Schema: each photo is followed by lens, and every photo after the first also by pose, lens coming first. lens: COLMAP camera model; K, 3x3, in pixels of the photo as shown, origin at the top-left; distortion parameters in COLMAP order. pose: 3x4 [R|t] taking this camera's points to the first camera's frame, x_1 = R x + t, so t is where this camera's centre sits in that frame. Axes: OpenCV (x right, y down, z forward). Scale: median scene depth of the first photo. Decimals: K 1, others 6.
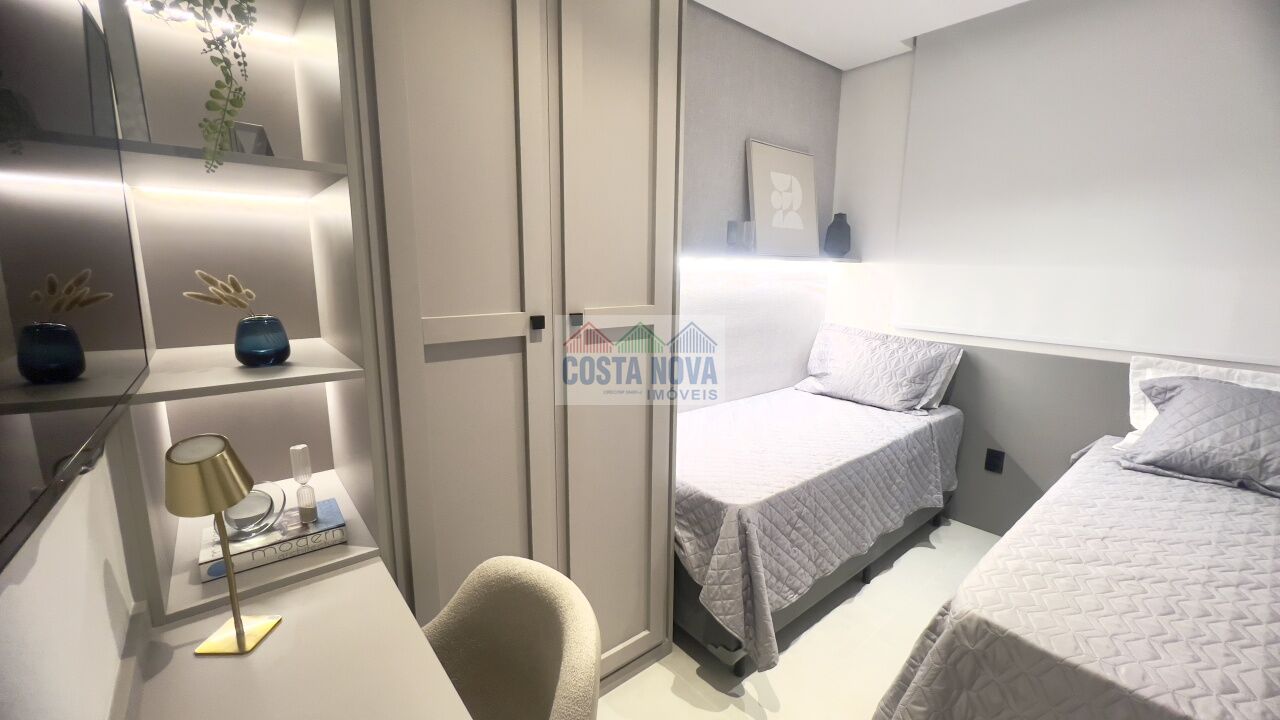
lens RADIAL K [[512.8, 0, 640.6], [0, 512.8, 355.1], [0, 0, 1]] dist [-0.001739, 0.000437]
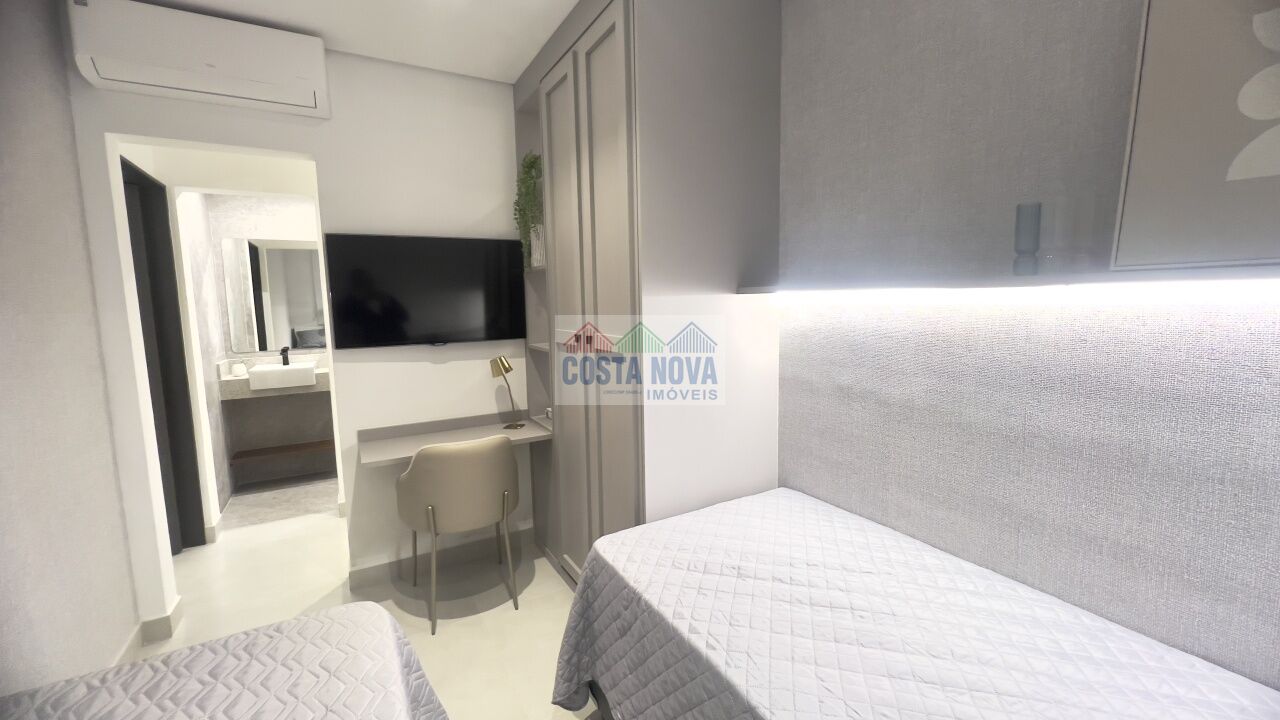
lens RADIAL K [[512.8, 0, 640.6], [0, 512.8, 355.1], [0, 0, 1]] dist [-0.001739, 0.000437]
pose [[-0.163128, 0.104052, -0.981103, 1.004142], [-0.154376, 0.979482, 0.129548, -0.184002], [0.974452, 0.172591, -0.143718, 1.043024]]
